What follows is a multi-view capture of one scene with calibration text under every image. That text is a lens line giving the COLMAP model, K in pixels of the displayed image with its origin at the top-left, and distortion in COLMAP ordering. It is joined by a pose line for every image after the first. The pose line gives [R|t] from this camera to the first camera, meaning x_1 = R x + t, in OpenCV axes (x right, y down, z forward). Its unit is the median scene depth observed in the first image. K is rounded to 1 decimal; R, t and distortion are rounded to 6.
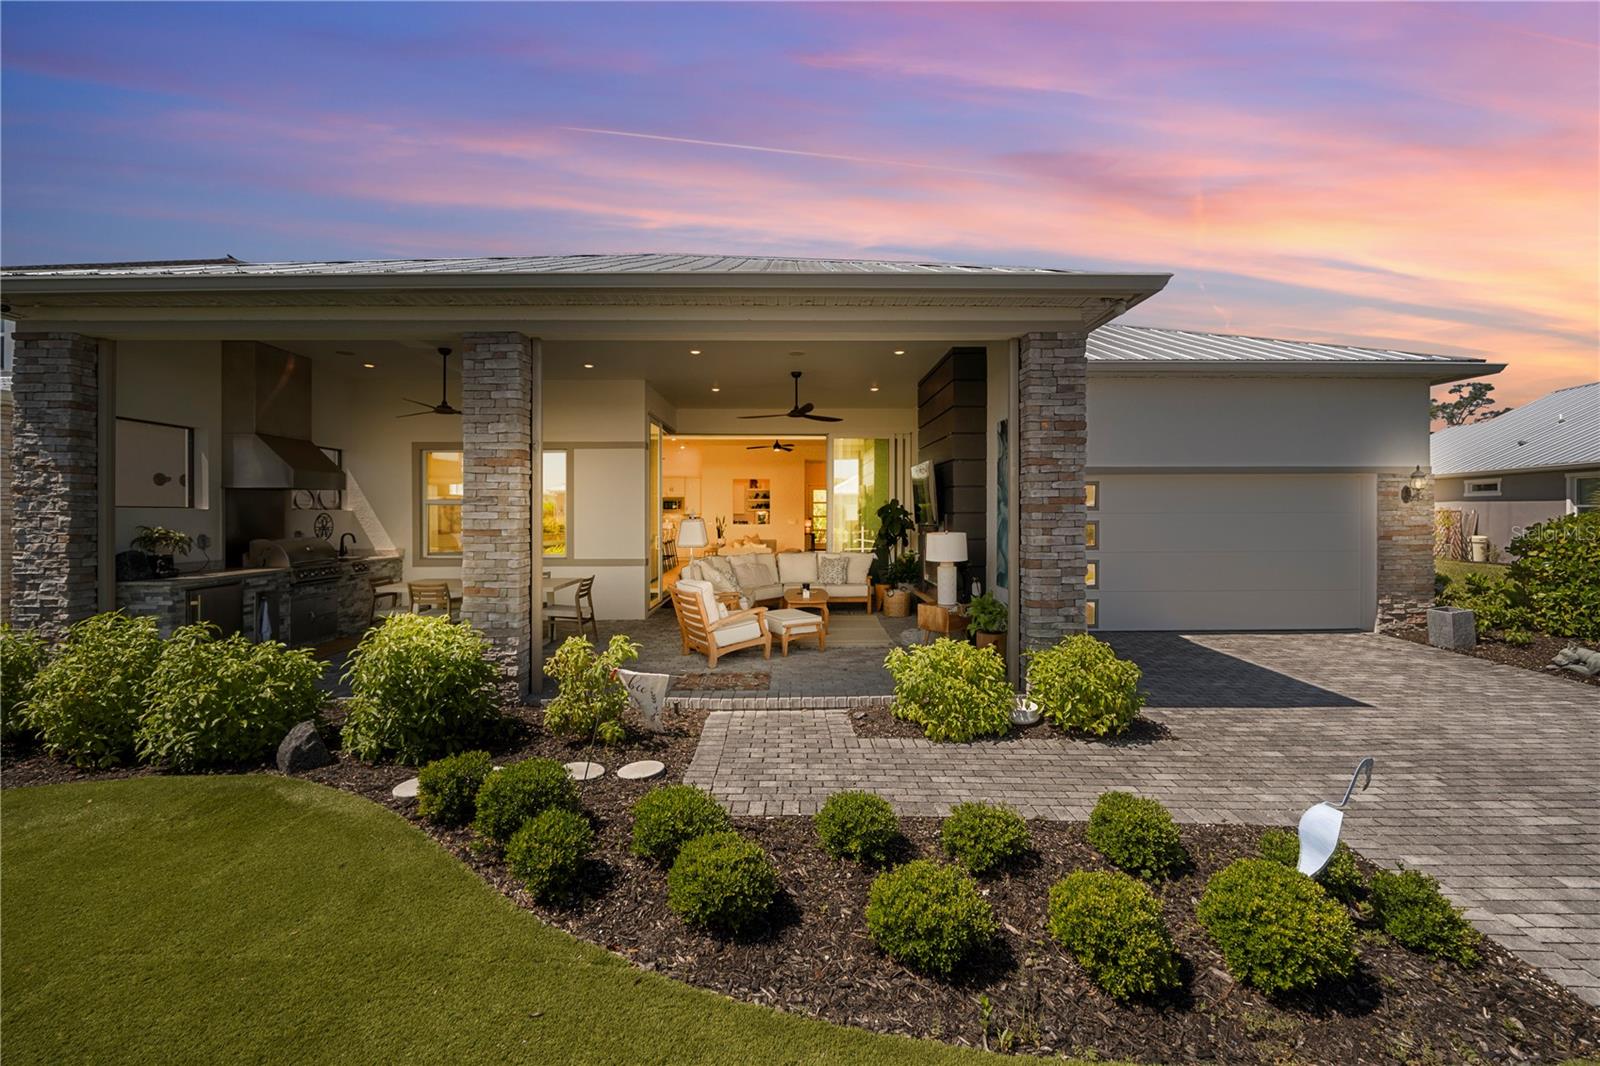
lens RADIAL K [[669.8, 0, 793.2], [0, 669.8, 513.3], [0, 0, 1]] dist [-0.007624, 0.000131]
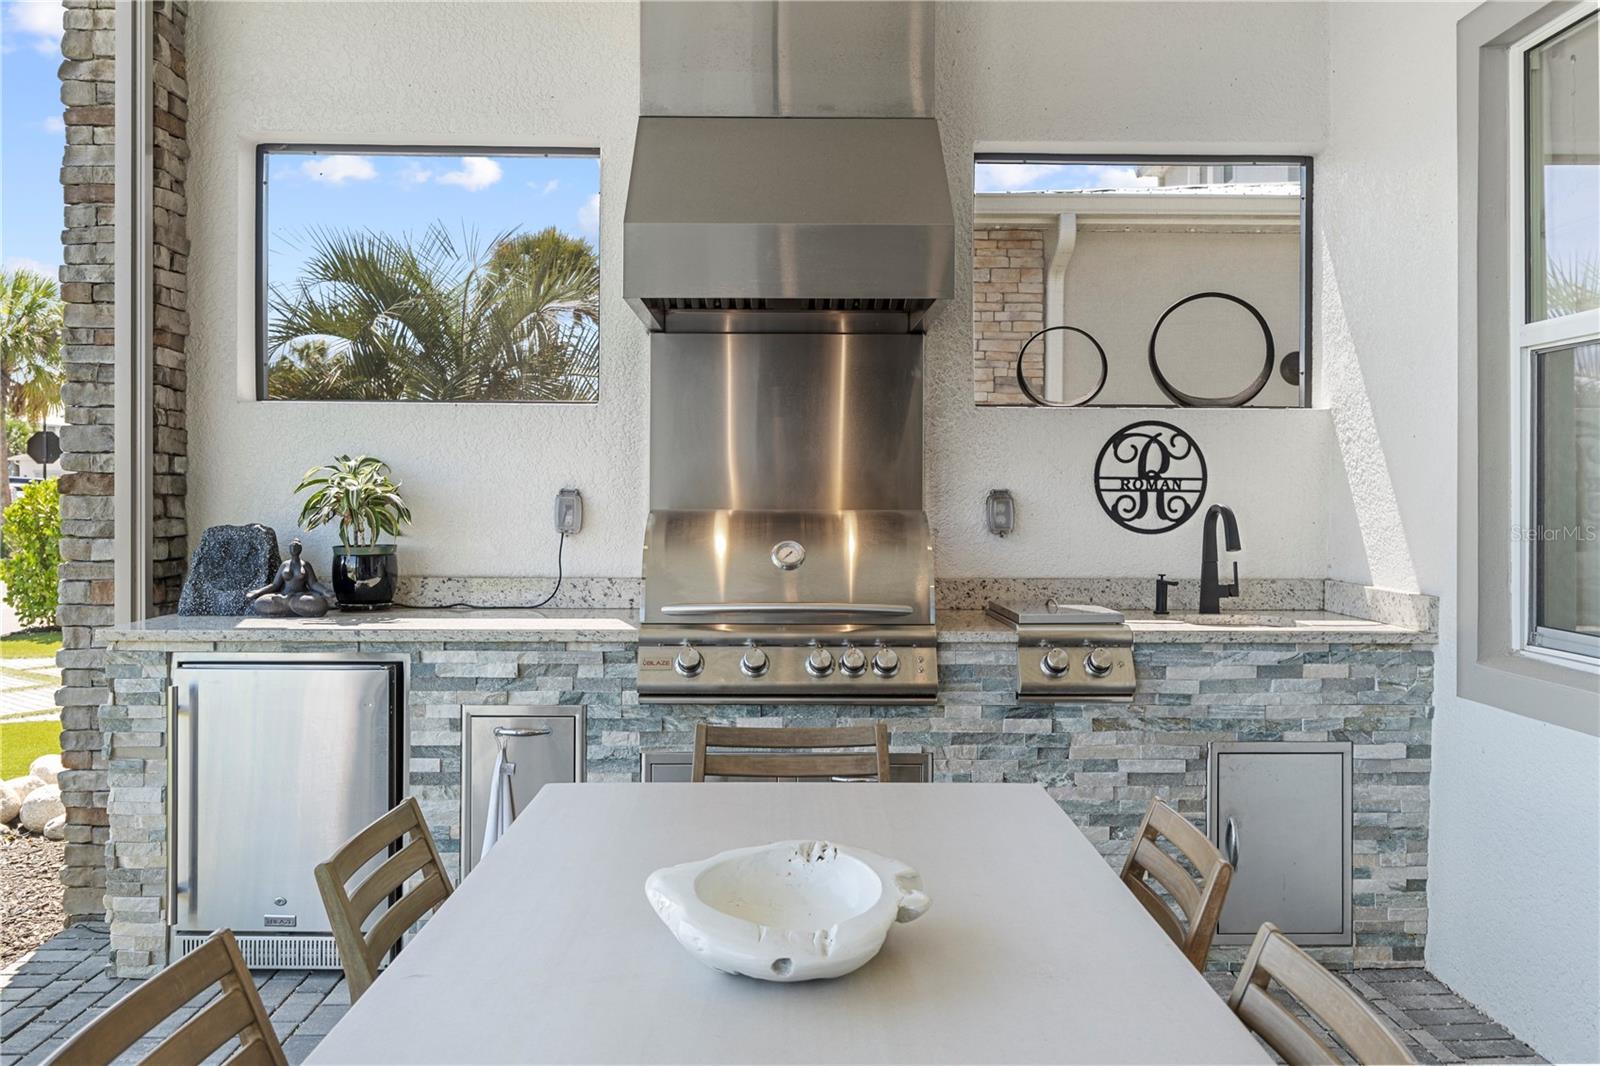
lens RADIAL K [[1353.0, 0, 808.0], [0, 1353.0, 487.9], [0, 0, 1]] dist [0.008180, 0.003336]
pose [[0.001627, -0.003027, -0.999994, -0.246436], [-0.003853, 0.999988, -0.003034, 0.030688], [0.999991, 0.003858, 0.001616, 1.020744]]
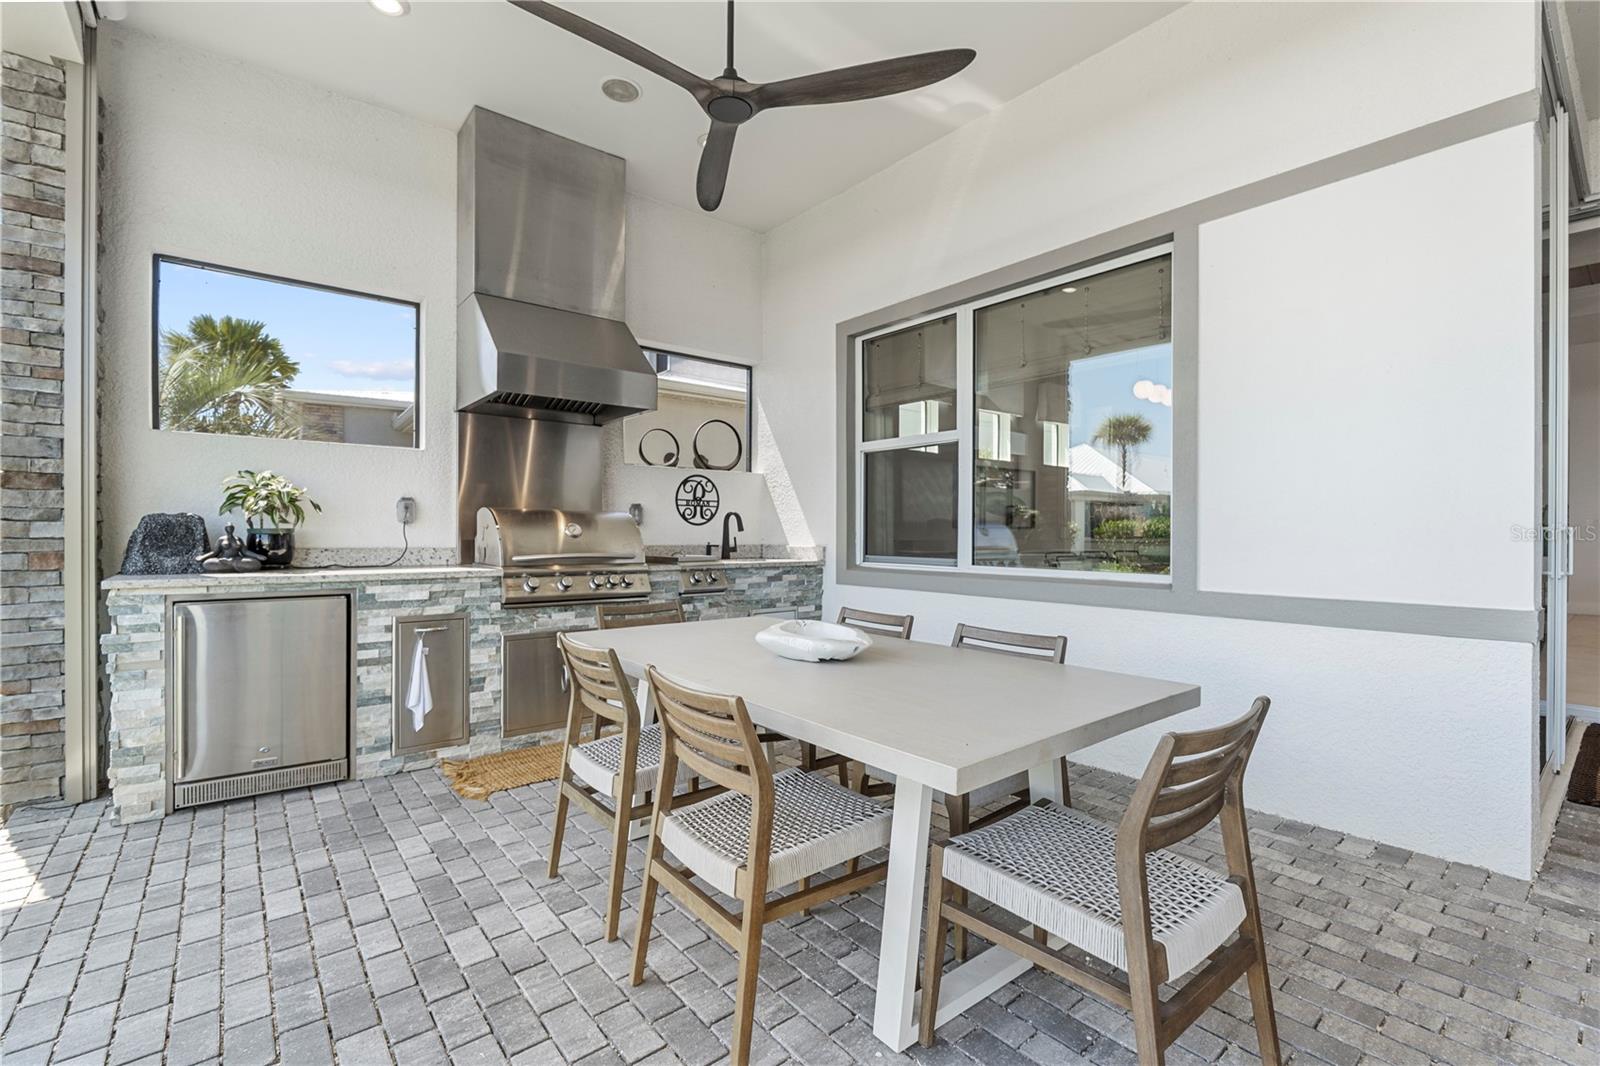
lens RADIAL K [[697.6, 0, 791.6], [0, 697.6, 532.5], [0, 0, 1]] dist [-0.008891, 0.000608]
pose [[0.615741, 0.003909, -0.787939, -0.245499], [-0.005525, 0.999985, 0.000643, 0.053726], [0.787929, 0.003958, 0.615753, 0.830188]]
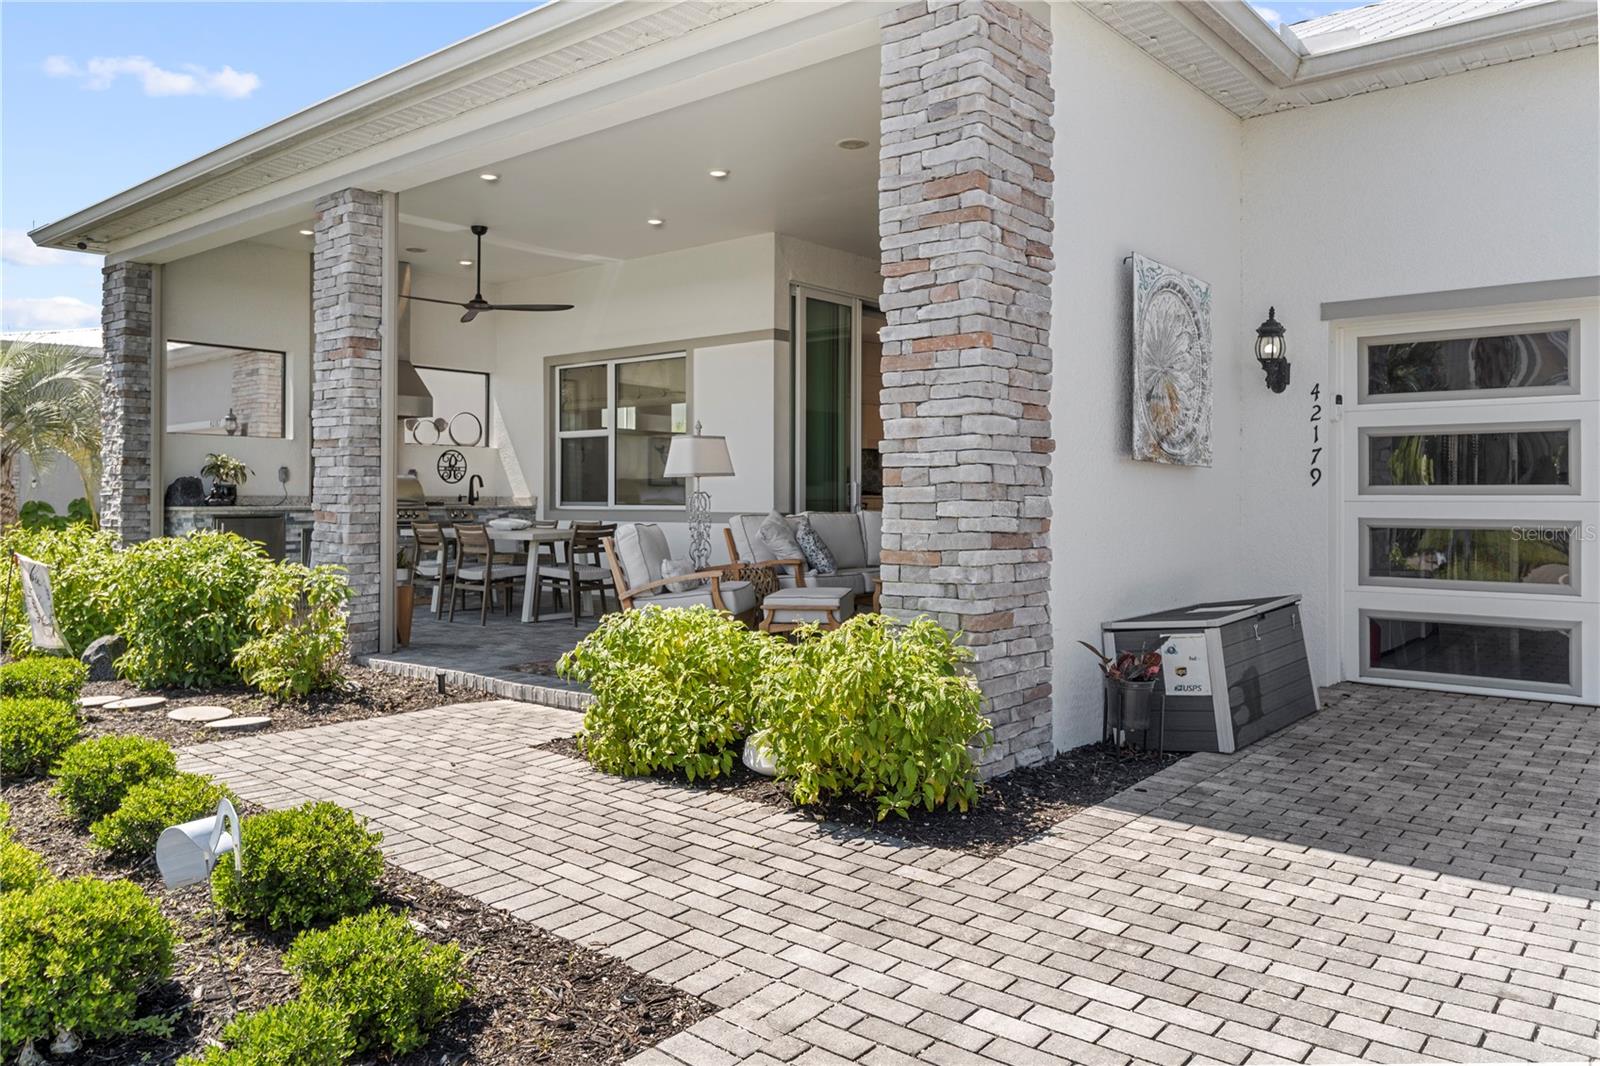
lens RADIAL K [[1164.4, 0, 810.5], [0, 1164.4, 489.4], [0, 0, 1]] dist [-0.011183, -0.001175]
pose [[0.764284, -0.003287, -0.644871, 0.645895], [-0.002662, 0.999962, -0.008251, 0.068918], [0.644874, 0.008023, 0.764247, 0.224929]]
